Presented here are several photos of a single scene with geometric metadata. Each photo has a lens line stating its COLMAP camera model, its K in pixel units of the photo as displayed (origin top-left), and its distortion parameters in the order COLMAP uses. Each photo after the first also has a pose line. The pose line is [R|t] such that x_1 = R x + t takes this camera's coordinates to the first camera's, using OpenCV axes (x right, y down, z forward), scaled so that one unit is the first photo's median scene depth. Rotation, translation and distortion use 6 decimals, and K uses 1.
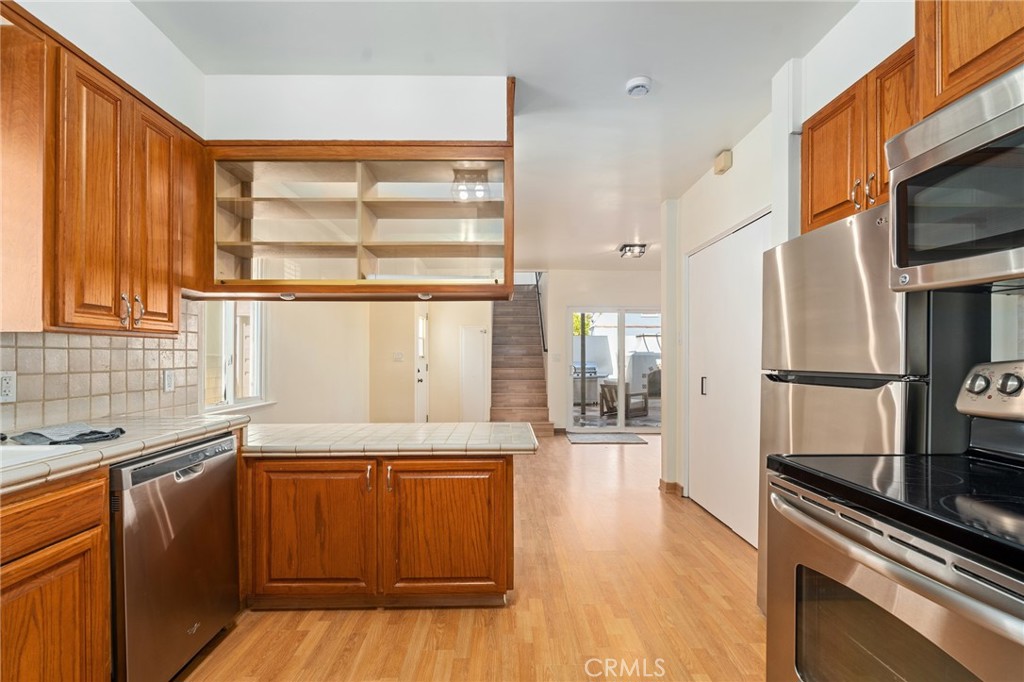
lens RADIAL K [[459.9, 0, 513.6], [0, 459.9, 356.0], [0, 0, 1]] dist [-0.000163, 0.000365]
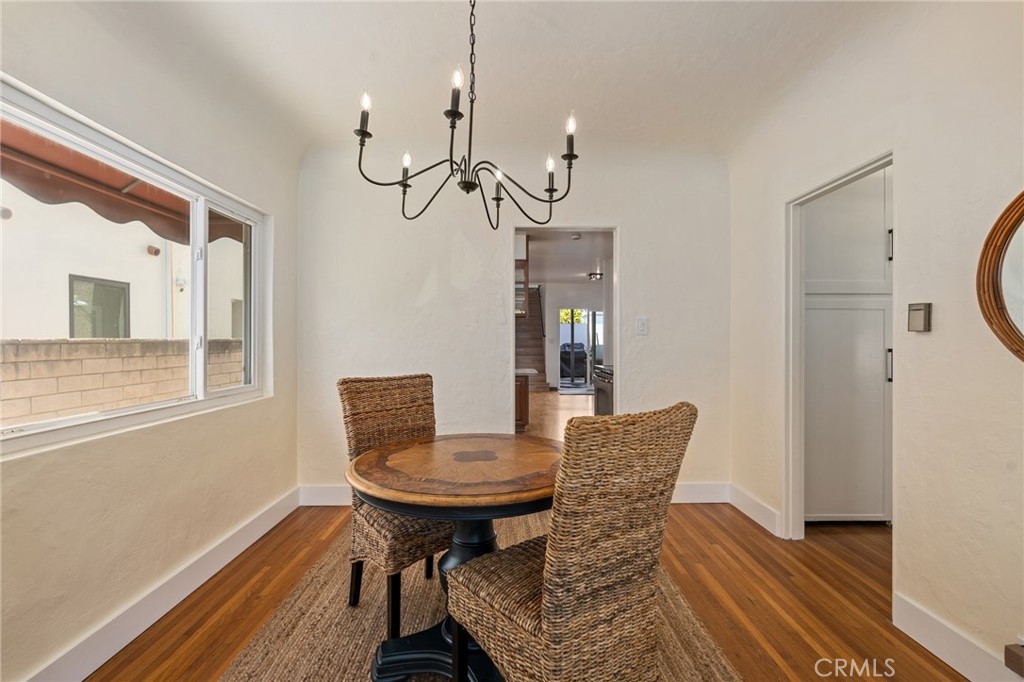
lens RADIAL K [[468.8, 0, 511.8], [0, 468.8, 343.4], [0, 0, 1]] dist [-0.000775, 0.000283]
pose [[0.999948, 0.002237, -0.009910, -0.033678], [-0.002146, 0.999955, 0.009205, -0.002523], [0.009930, -0.009184, 0.999909, -0.823902]]
